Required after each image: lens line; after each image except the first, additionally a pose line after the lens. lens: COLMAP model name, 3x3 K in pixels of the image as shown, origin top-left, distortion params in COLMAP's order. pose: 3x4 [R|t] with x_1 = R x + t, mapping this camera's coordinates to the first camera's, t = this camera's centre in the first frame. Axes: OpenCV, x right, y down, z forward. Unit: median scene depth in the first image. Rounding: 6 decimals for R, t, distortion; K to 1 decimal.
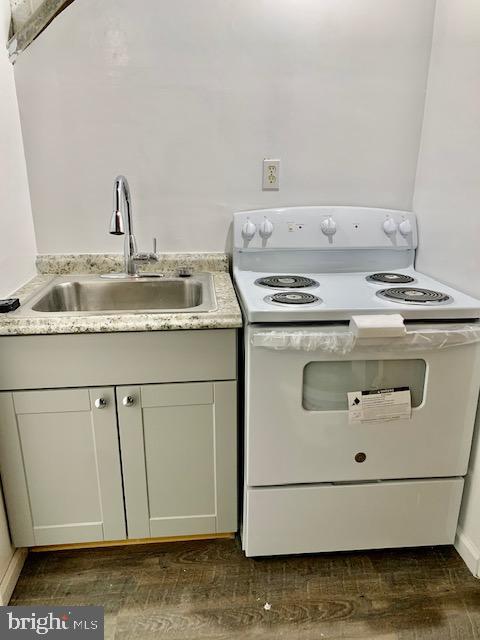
lens RADIAL K [[486.6, 0, 240.0], [0, 486.6, 320.0], [0, 0, 1]] dist [0.003448, -0.001545]
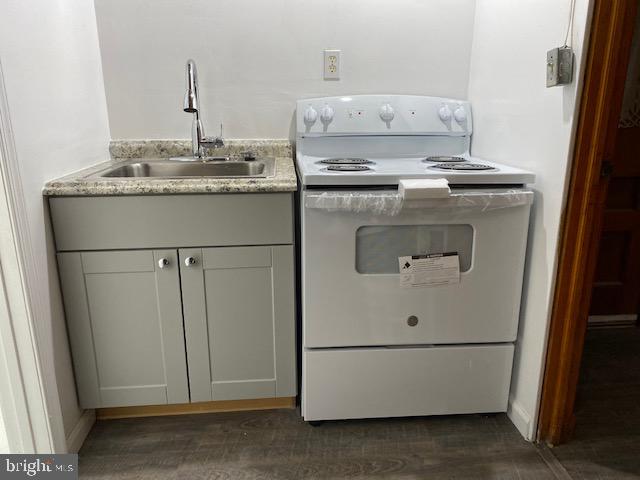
lens RADIAL K [[489.3, 0, 322.0], [0, 489.3, 238.7], [0, 0, 1]] dist [0.007673, 0.000492]
pose [[0.999958, -0.000767, -0.009164, 0.061563], [0.000413, 0.999256, -0.038552, 0.143484], [0.009187, 0.038547, 0.999215, -0.058654]]
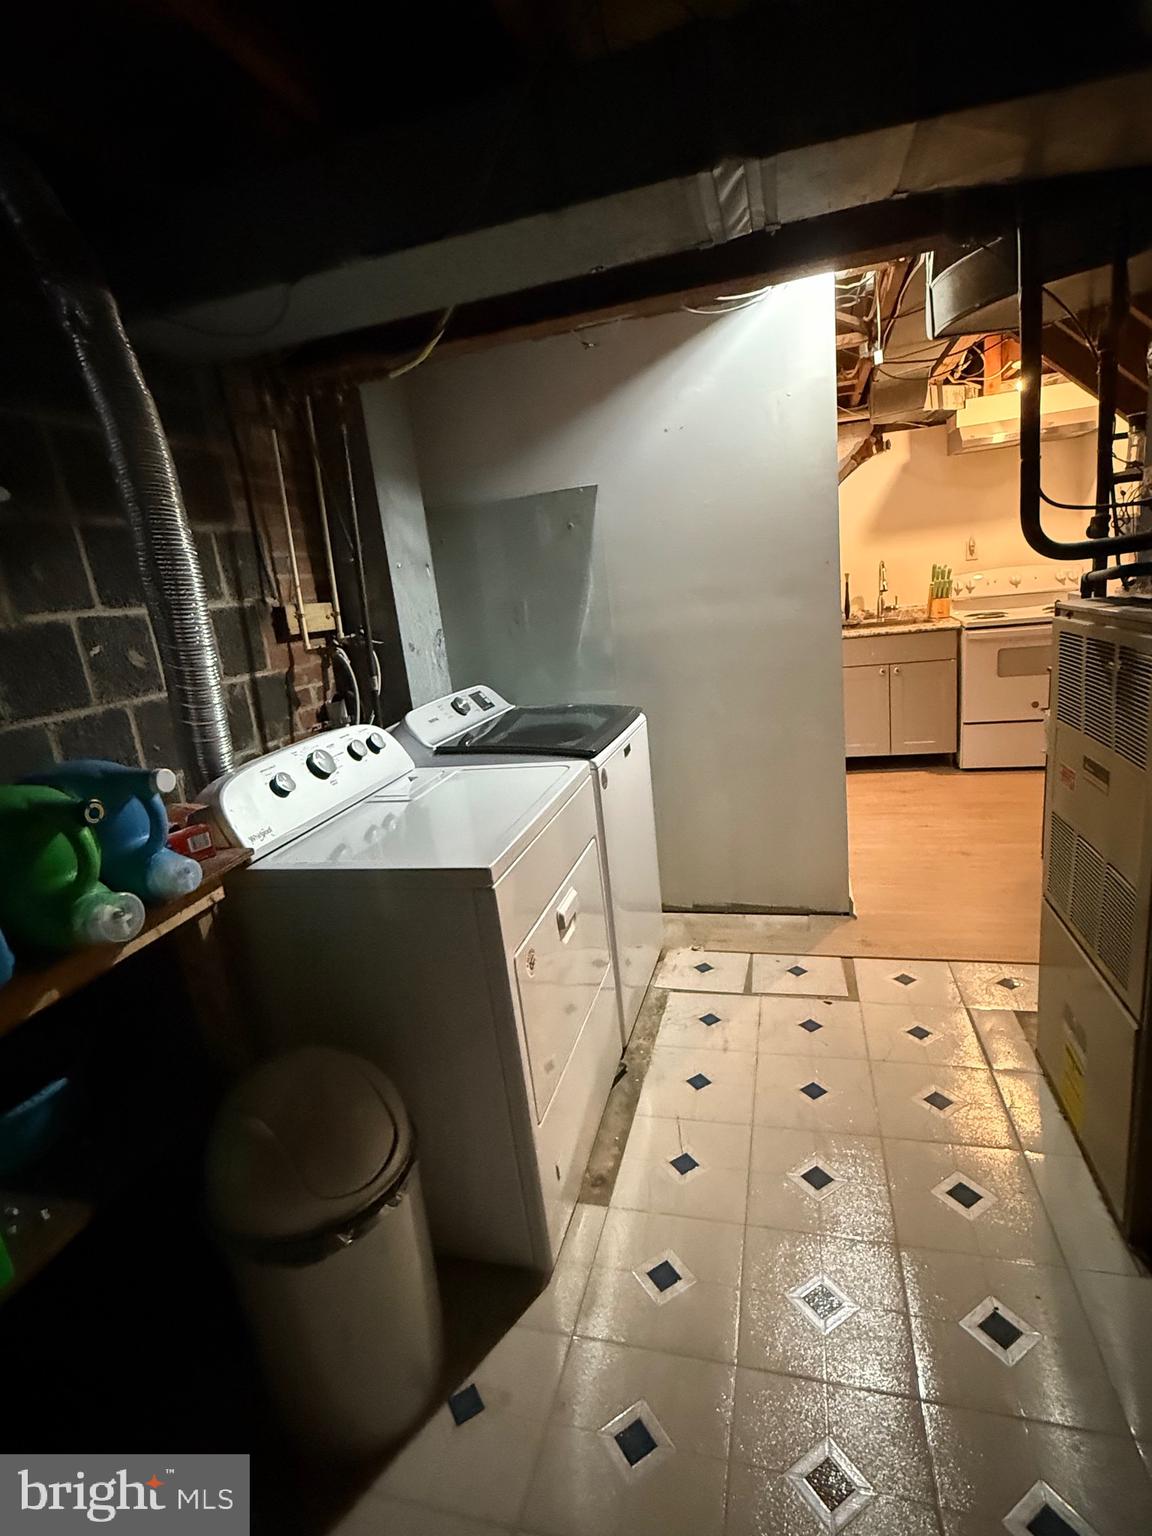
lens RADIAL K [[750.9, 0, 576.0], [0, 750.9, 768.0], [0, 0, 1]] dist [-0.005595, -0.000050]
pose [[0.920040, -0.007261, -0.391758, -0.216404], [-0.012408, 0.998787, -0.047652, 0.661211], [0.391629, 0.048703, 0.918833, -2.108378]]
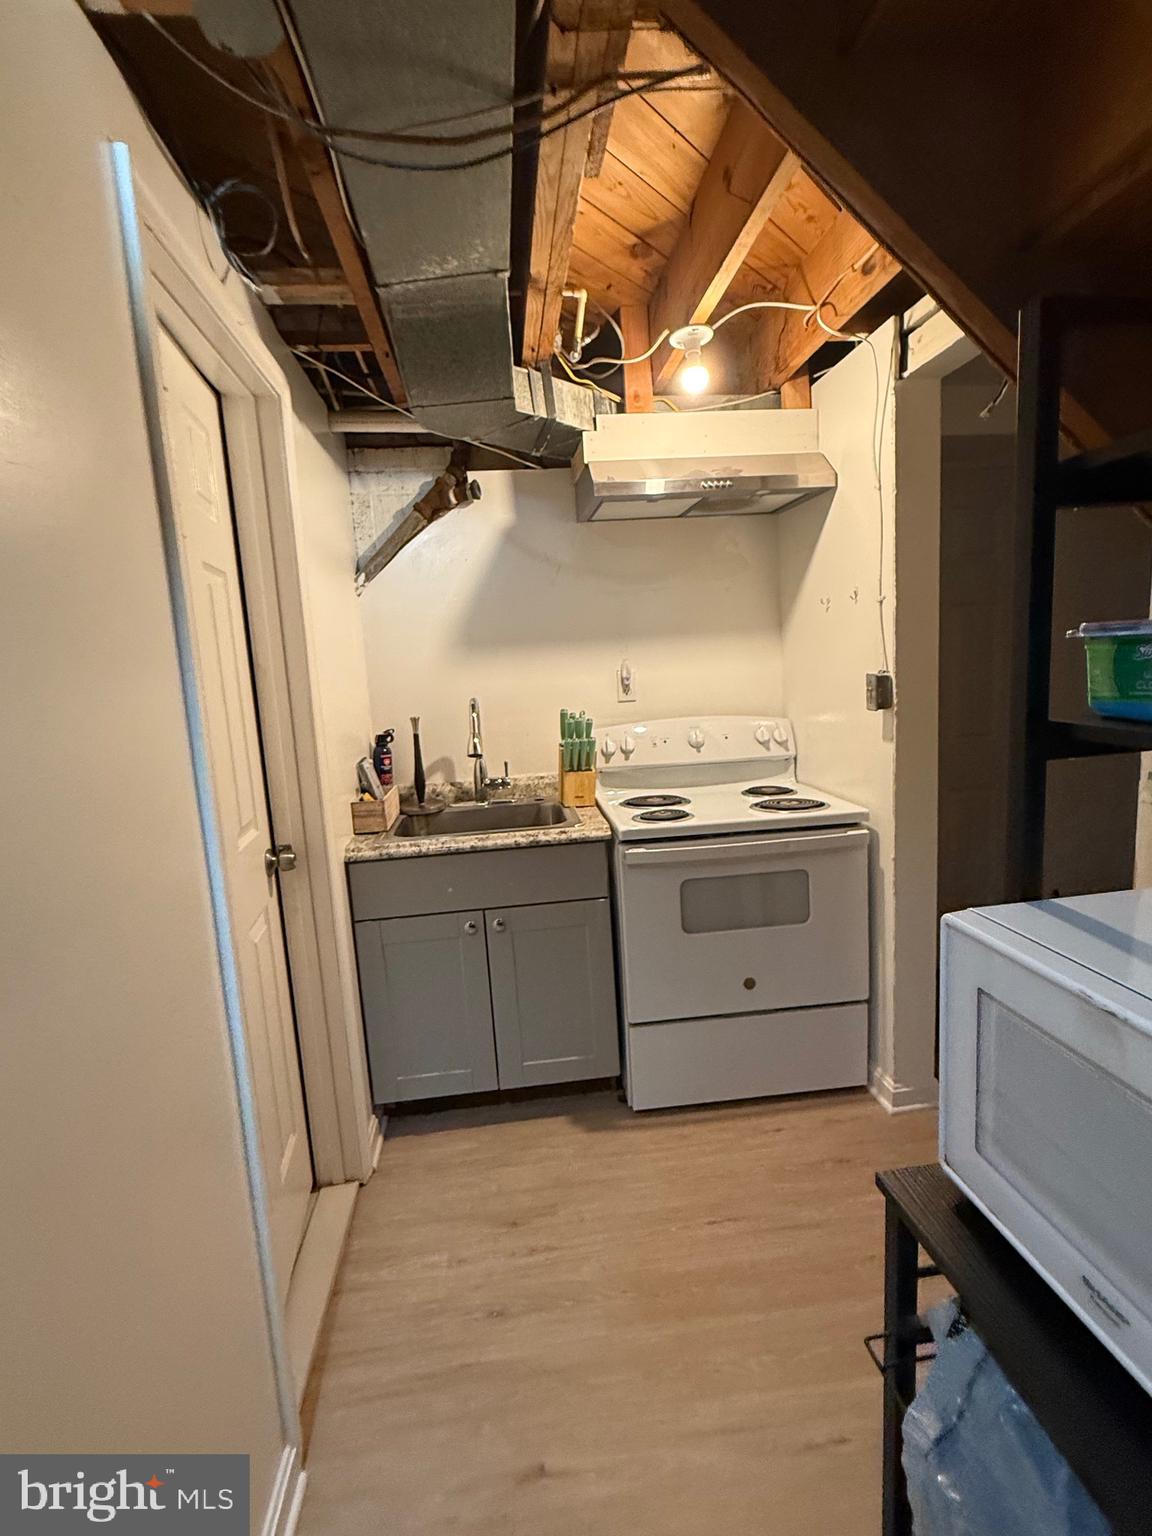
lens RADIAL K [[774.6, 0, 576.0], [0, 774.6, 768.0], [0, 0, 1]] dist [-0.010877, -0.000133]
pose [[0.998253, -0.058589, -0.007647, -0.040666], [0.056216, 0.981621, -0.182374, 0.136668], [0.018192, 0.181625, 0.983200, -0.507241]]
